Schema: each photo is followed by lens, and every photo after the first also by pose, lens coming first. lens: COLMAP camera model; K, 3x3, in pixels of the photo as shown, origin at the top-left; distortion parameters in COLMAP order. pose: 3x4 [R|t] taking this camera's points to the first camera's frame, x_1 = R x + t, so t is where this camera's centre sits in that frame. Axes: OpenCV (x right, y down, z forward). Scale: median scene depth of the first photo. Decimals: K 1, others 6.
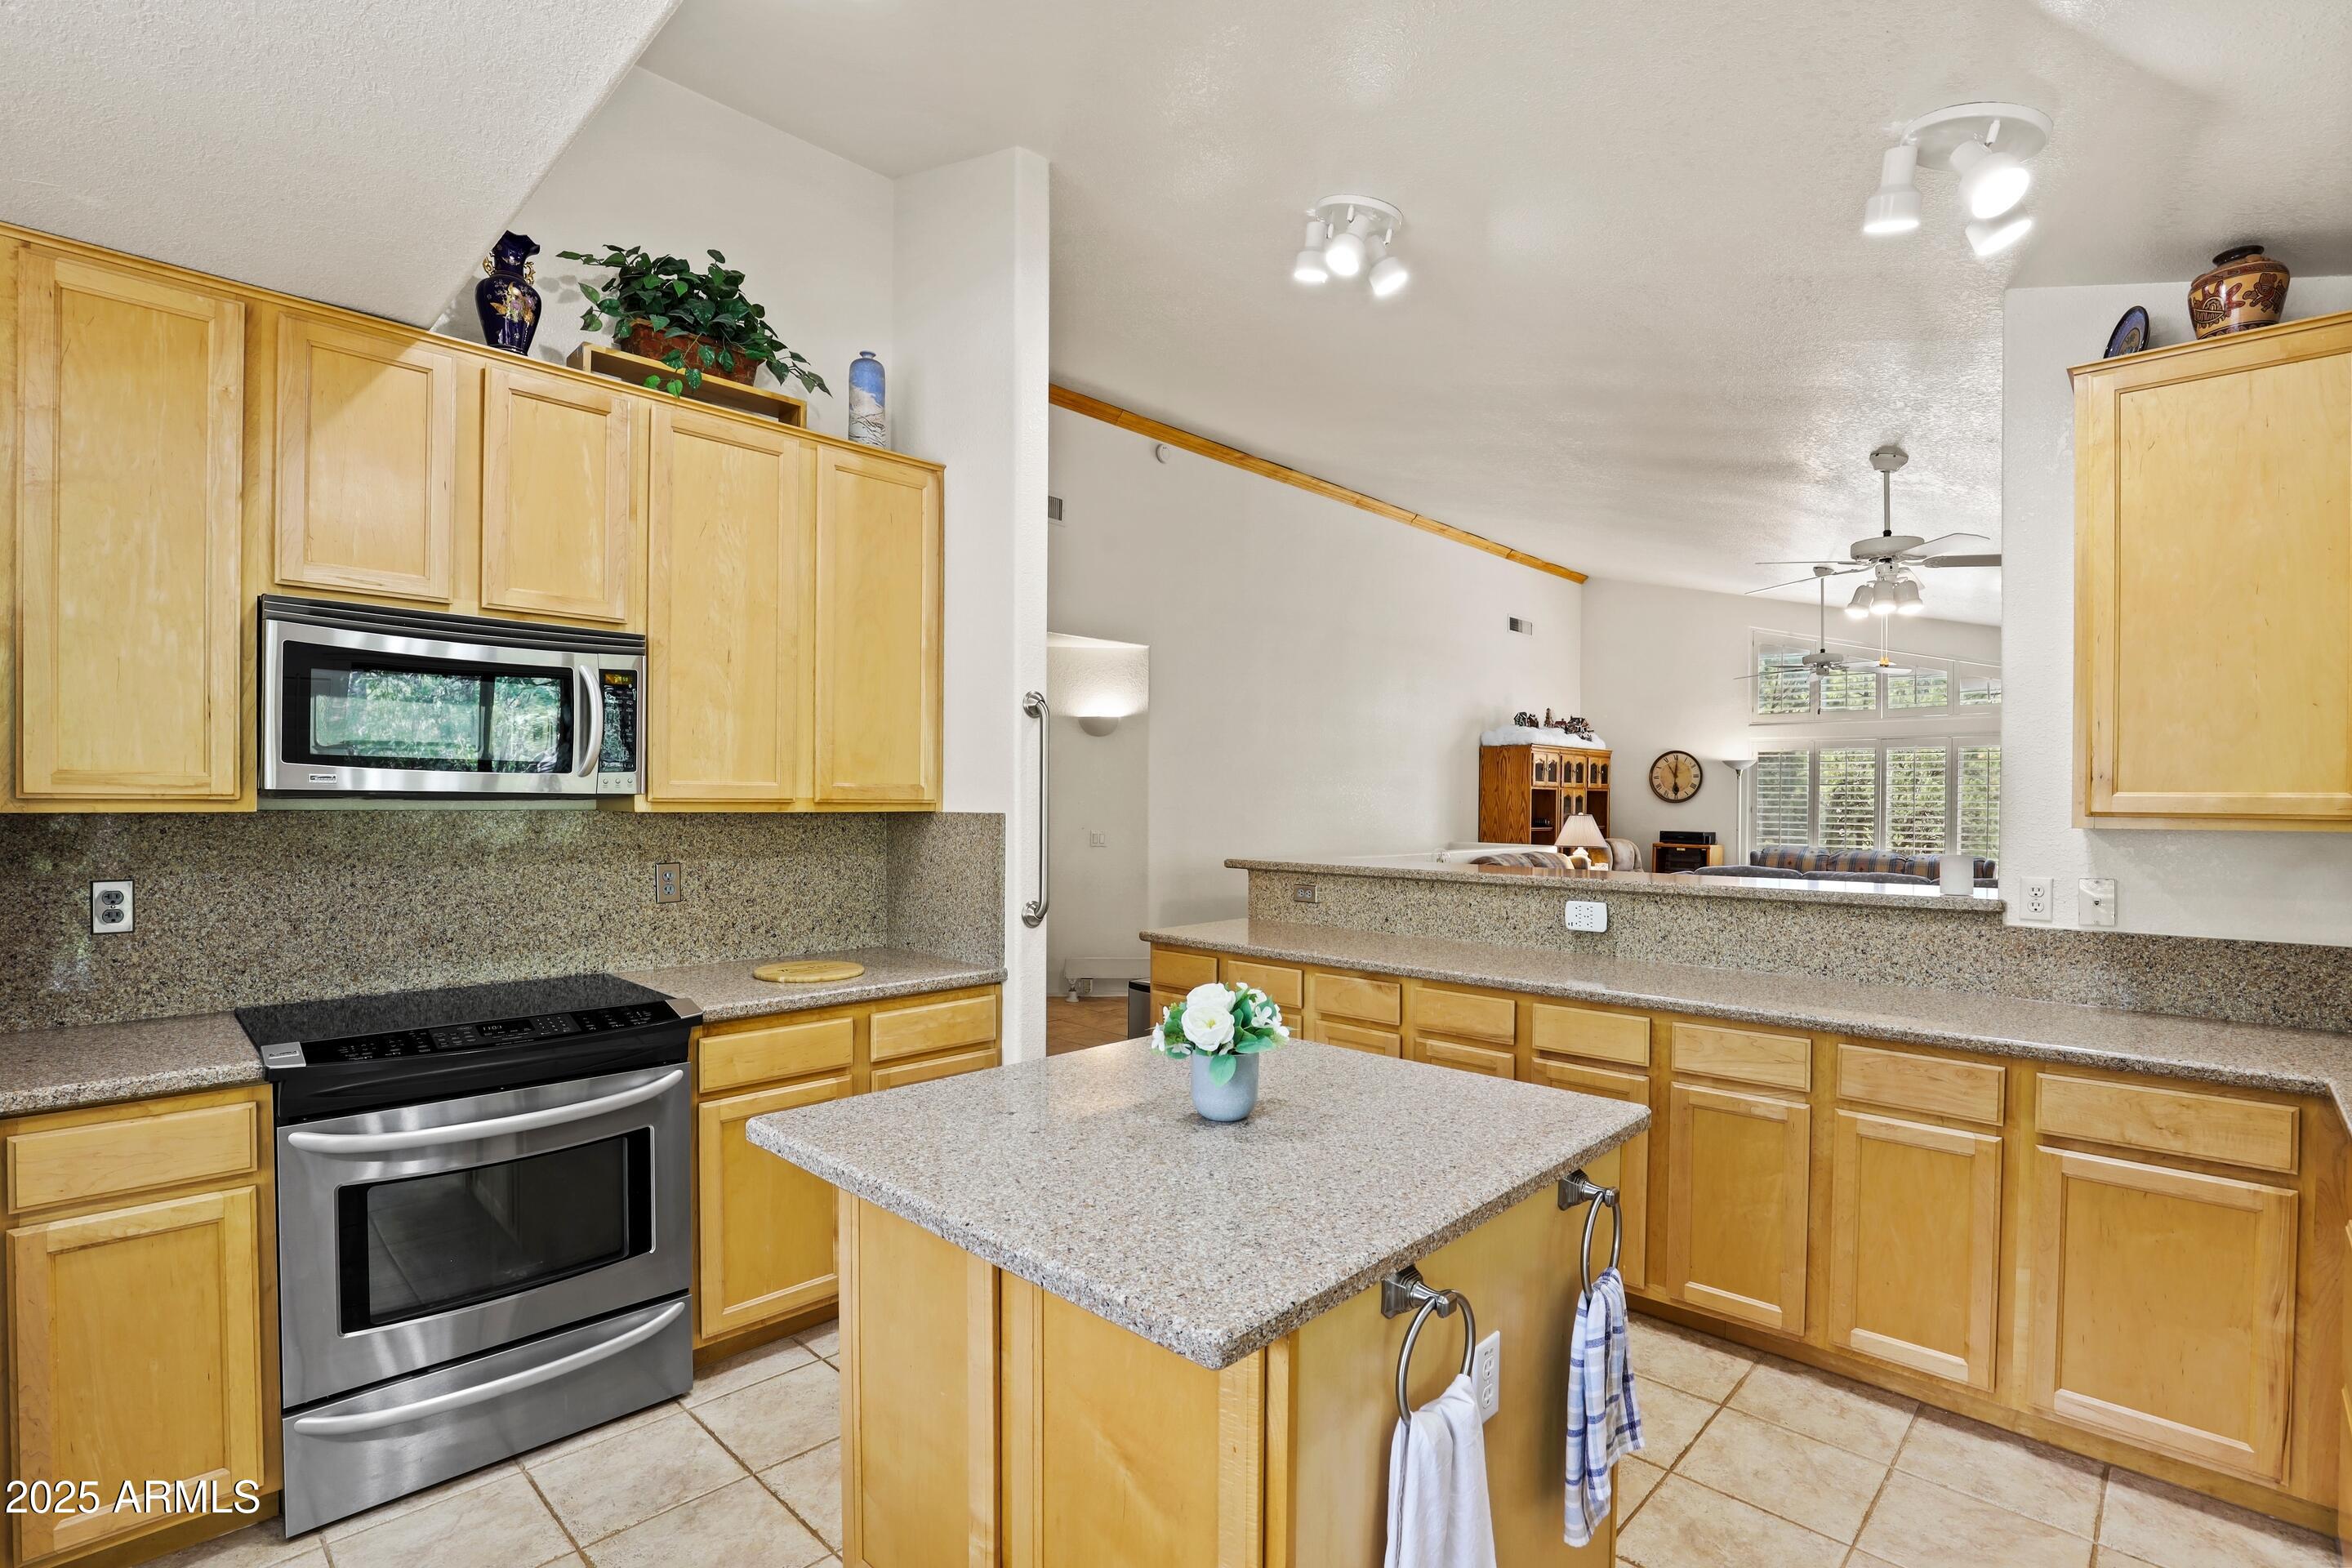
lens RADIAL K [[1093.2, 0, 1168.1], [0, 1093.2, 813.6], [0, 0, 1]] dist [0.001407, 0.000837]
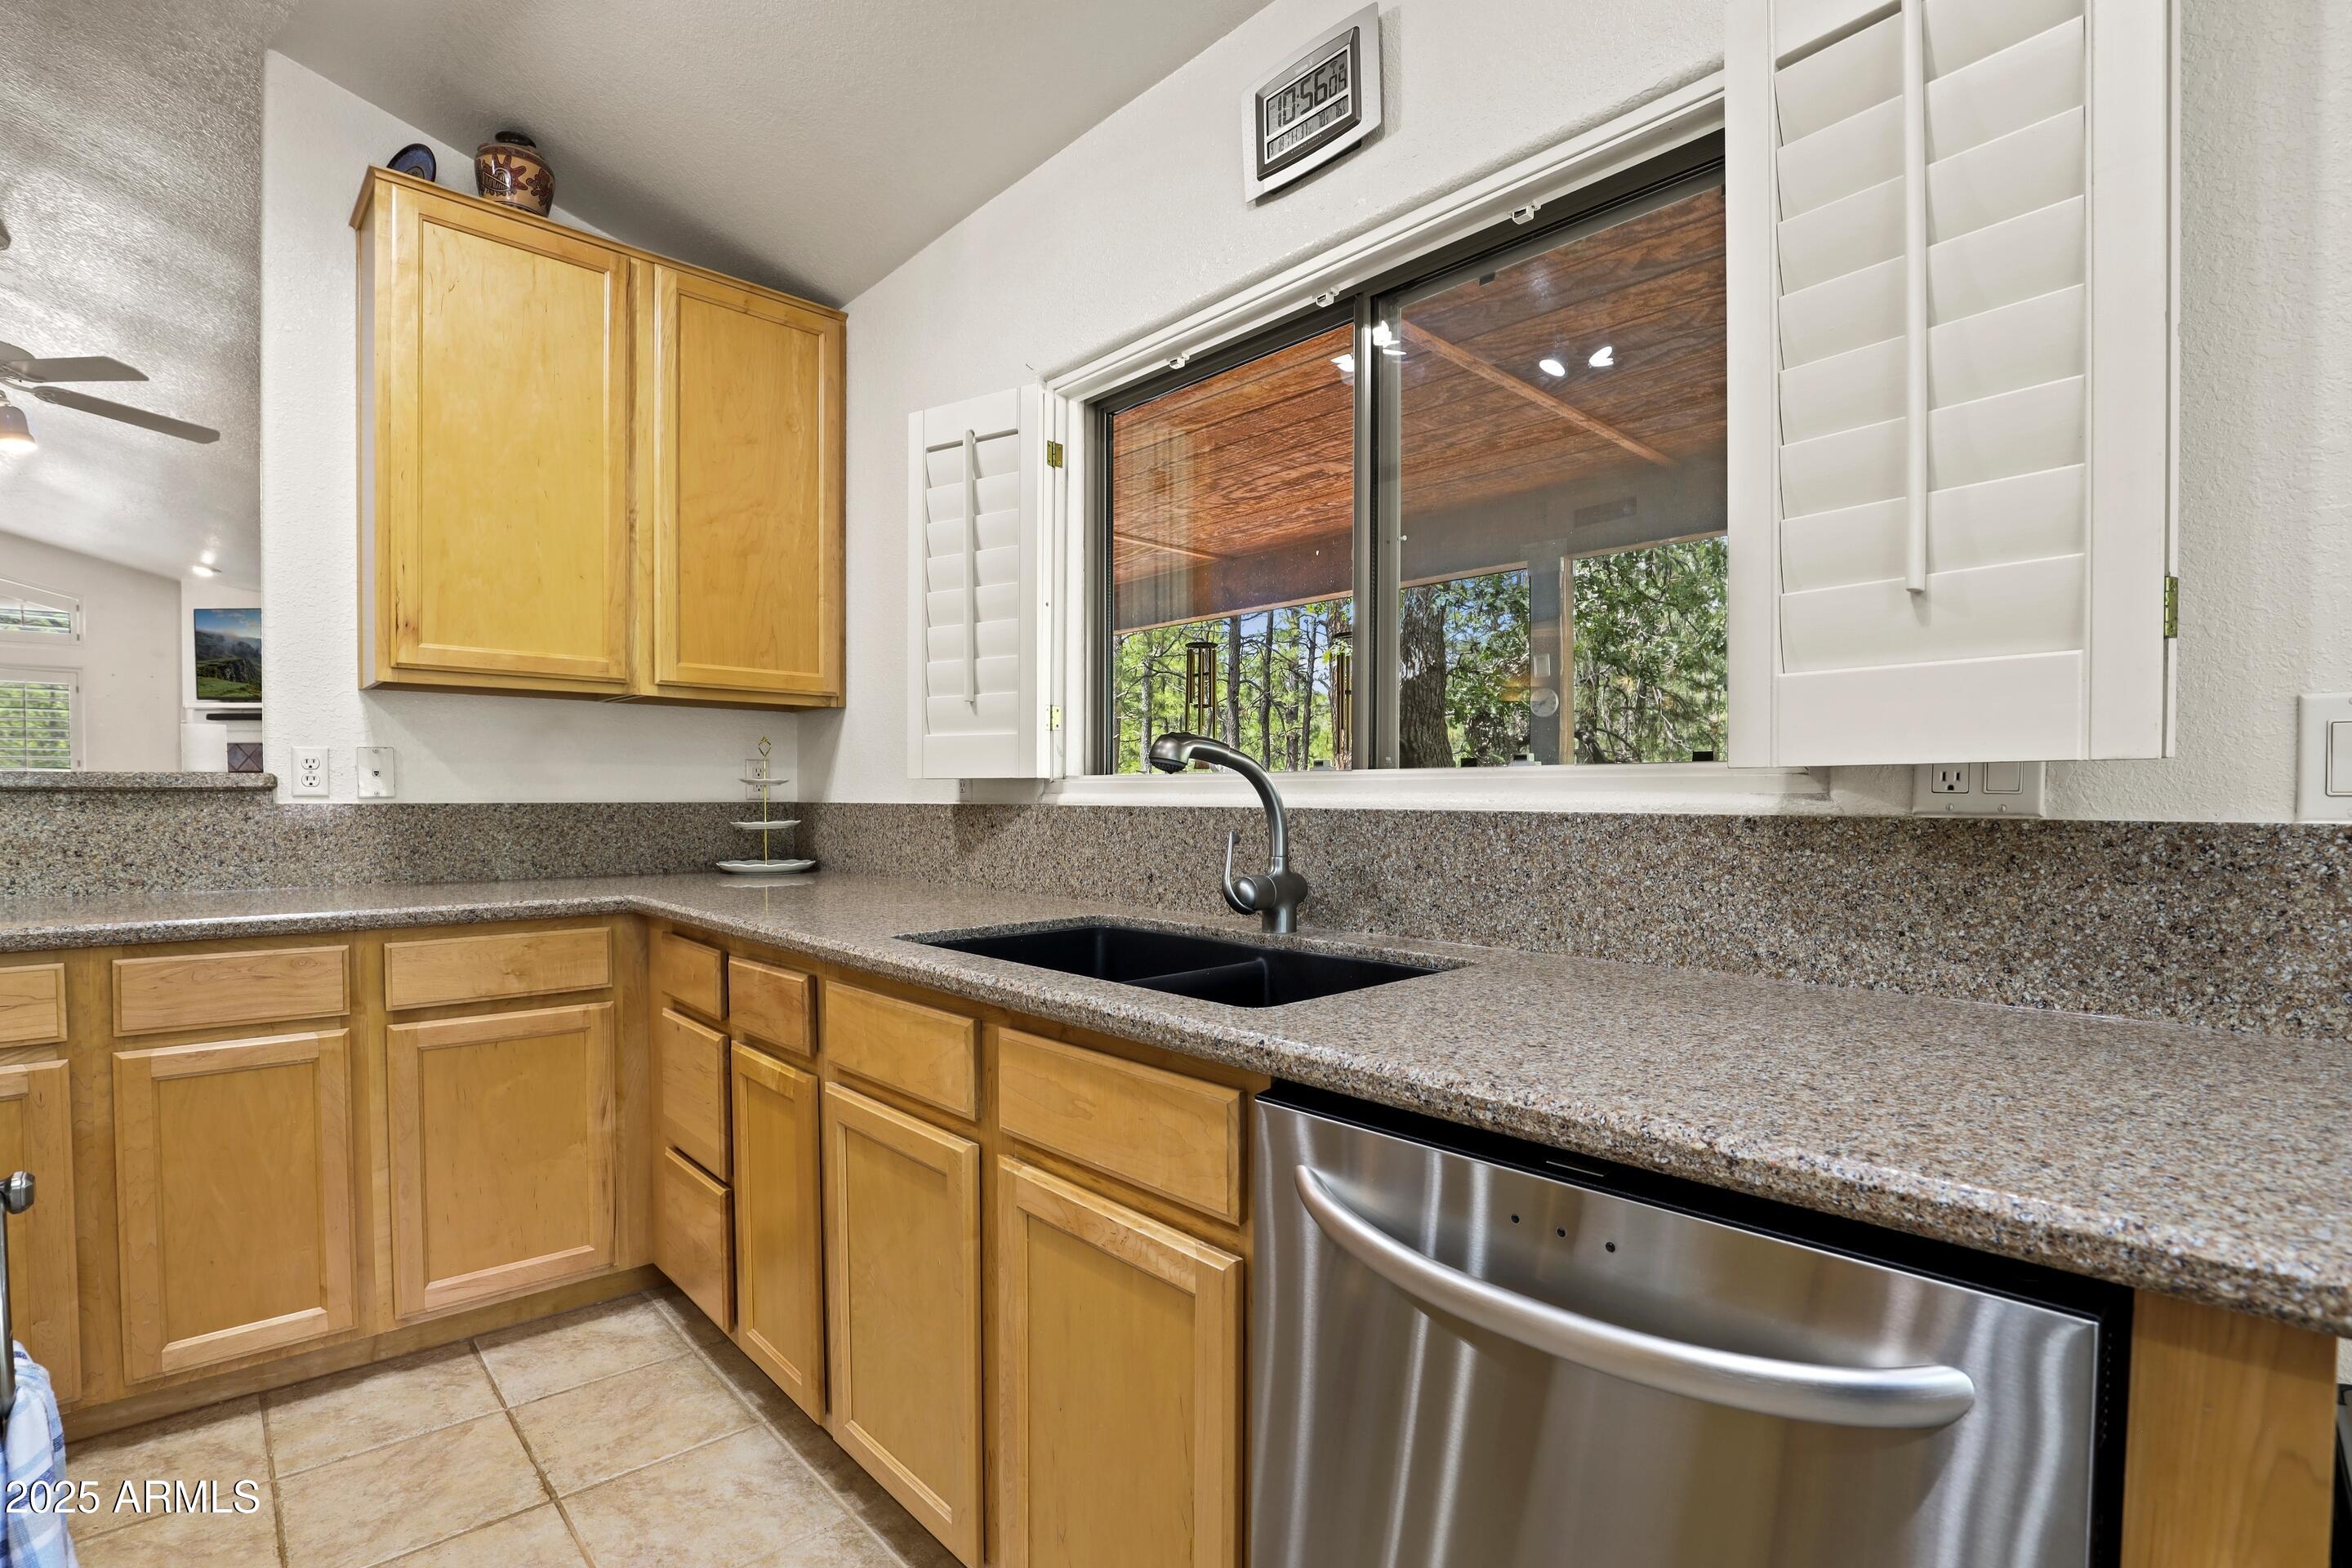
lens RADIAL K [[1102.0, 0, 1185.4], [0, 1102.0, 817.6], [0, 0, 1]] dist [-0.022147, 0.000402]
pose [[0.056476, -0.018410, 0.998234, -0.033853], [0.005723, 0.999820, 0.018116, 0.122053], [-0.998388, 0.004690, 0.056572, 0.307552]]
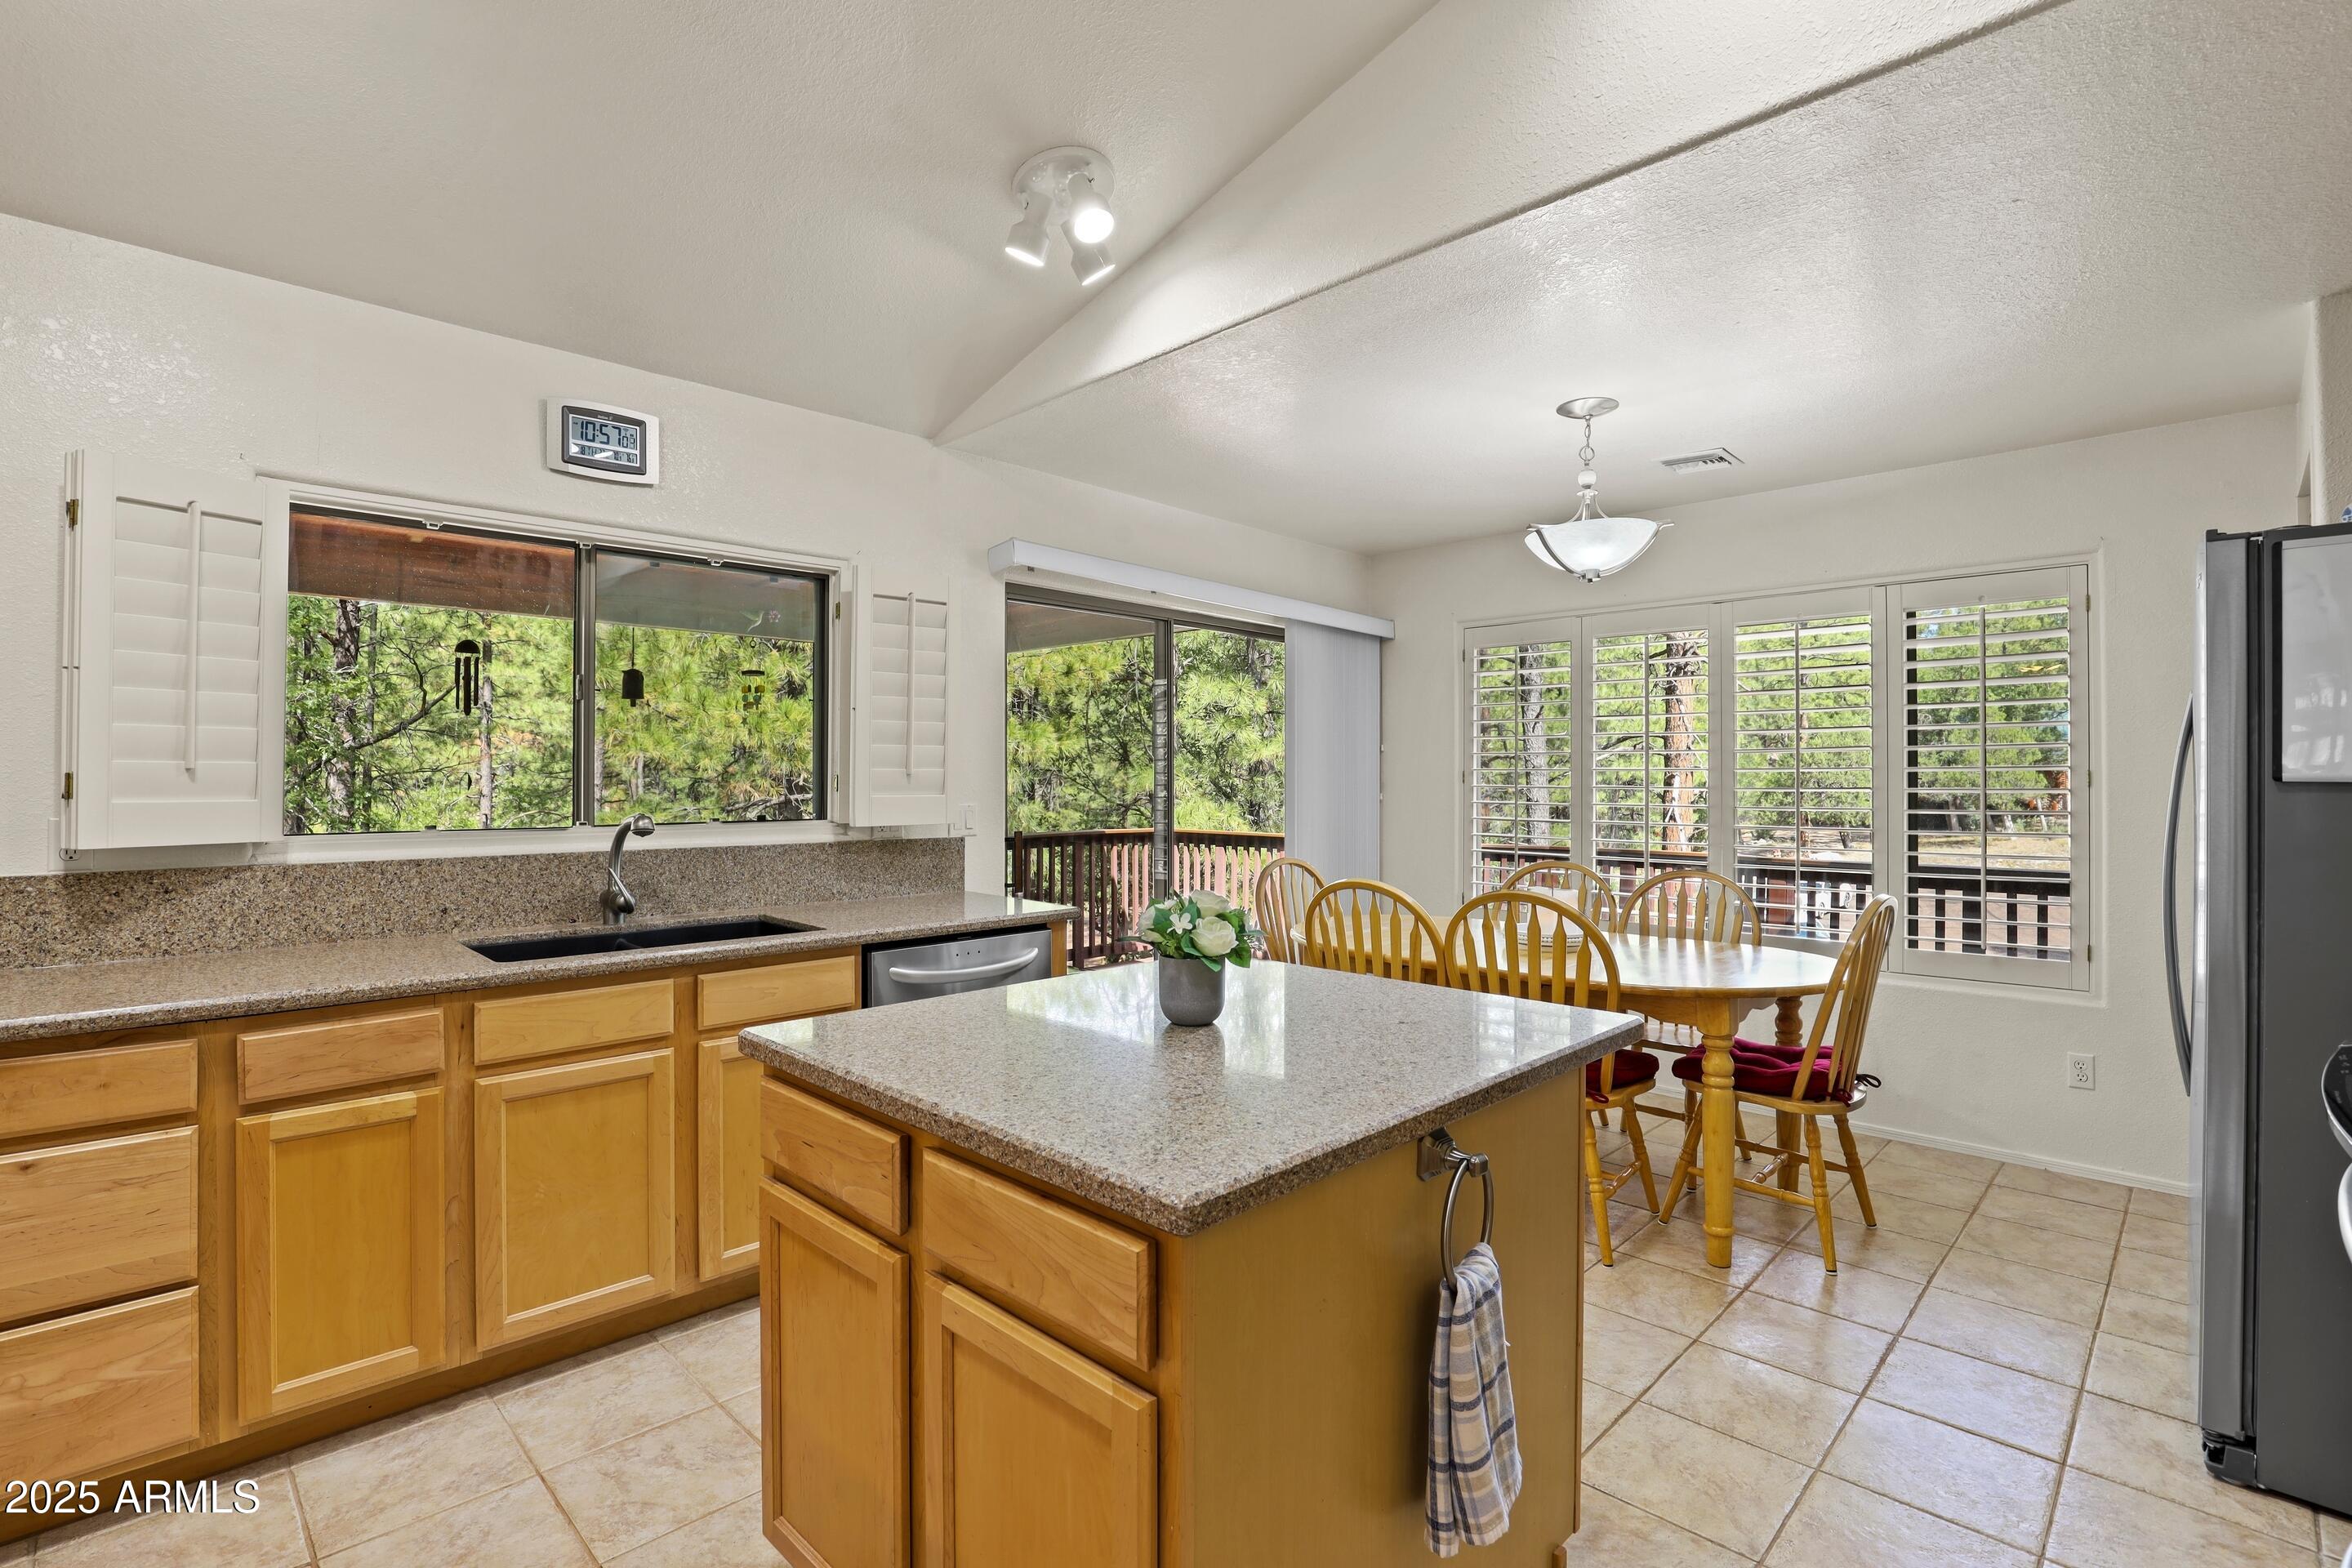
lens RADIAL K [[1085.9, 0, 1162.9], [0, 1085.9, 772.9], [0, 0, 1]] dist [-0.002942, 0.000291]
pose [[-0.999755, -0.001171, 0.022108, 0.041020], [-0.001127, 0.999997, 0.001994, 0.035988], [-0.022110, 0.001969, -0.999754, 1.505455]]
